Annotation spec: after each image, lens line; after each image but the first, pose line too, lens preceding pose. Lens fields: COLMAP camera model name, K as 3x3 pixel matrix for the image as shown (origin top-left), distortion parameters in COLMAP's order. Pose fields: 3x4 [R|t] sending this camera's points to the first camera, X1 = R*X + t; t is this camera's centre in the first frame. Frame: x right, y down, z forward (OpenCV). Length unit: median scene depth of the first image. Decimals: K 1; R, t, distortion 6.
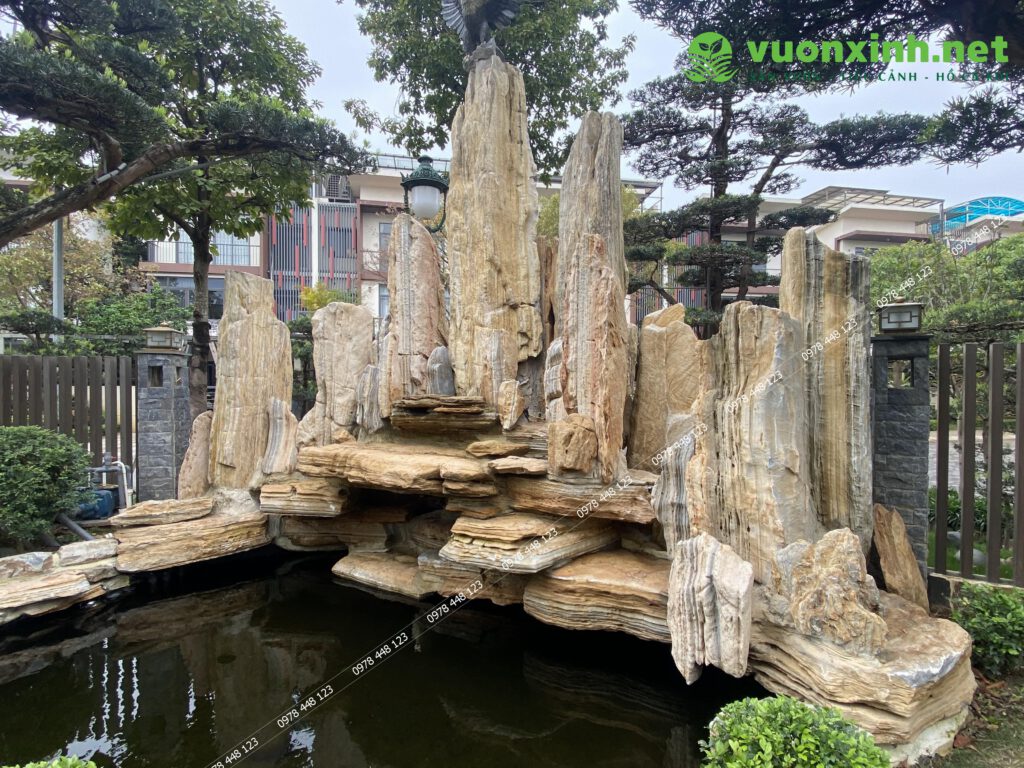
lens RADIAL K [[531.2, 0, 511.4], [0, 531.2, 377.9], [0, 0, 1]] dist [-0.001243, -0.009601]
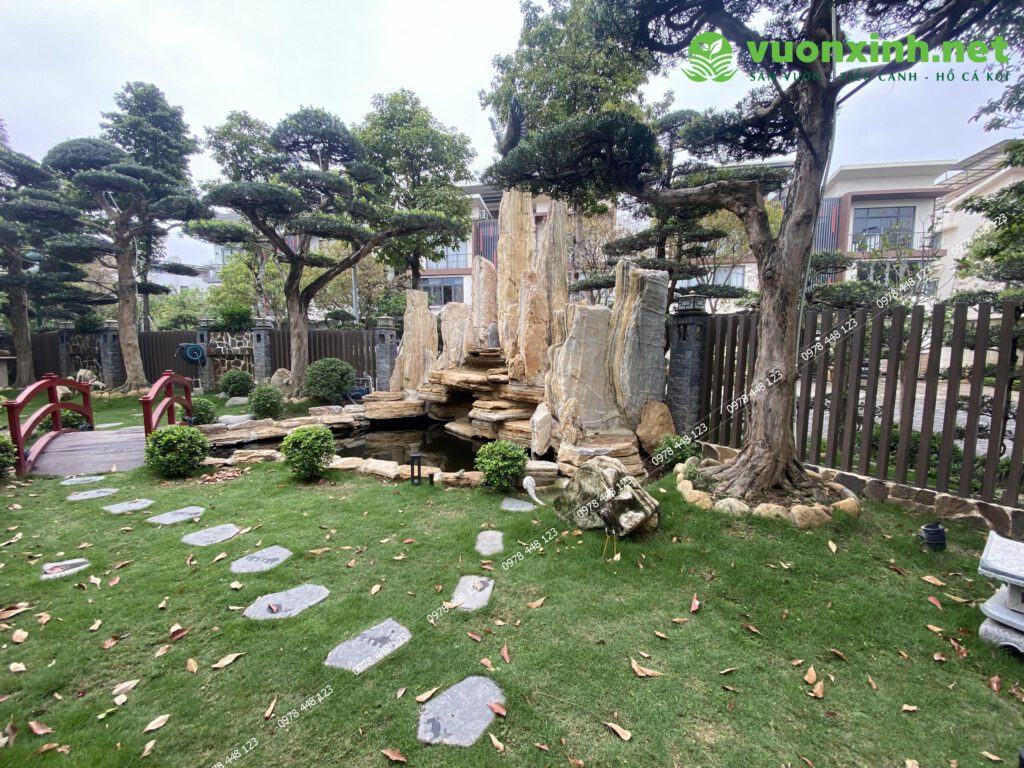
lens RADIAL K [[409.3, 0, 513.8], [0, 409.3, 389.7], [0, 0, 1]] dist [-0.004872, -0.000698]
pose [[0.924292, 0.042611, -0.379301, 0.573670], [0.001848, 0.993238, 0.116085, 0.012279], [0.381682, -0.107997, 0.917963, -0.443885]]
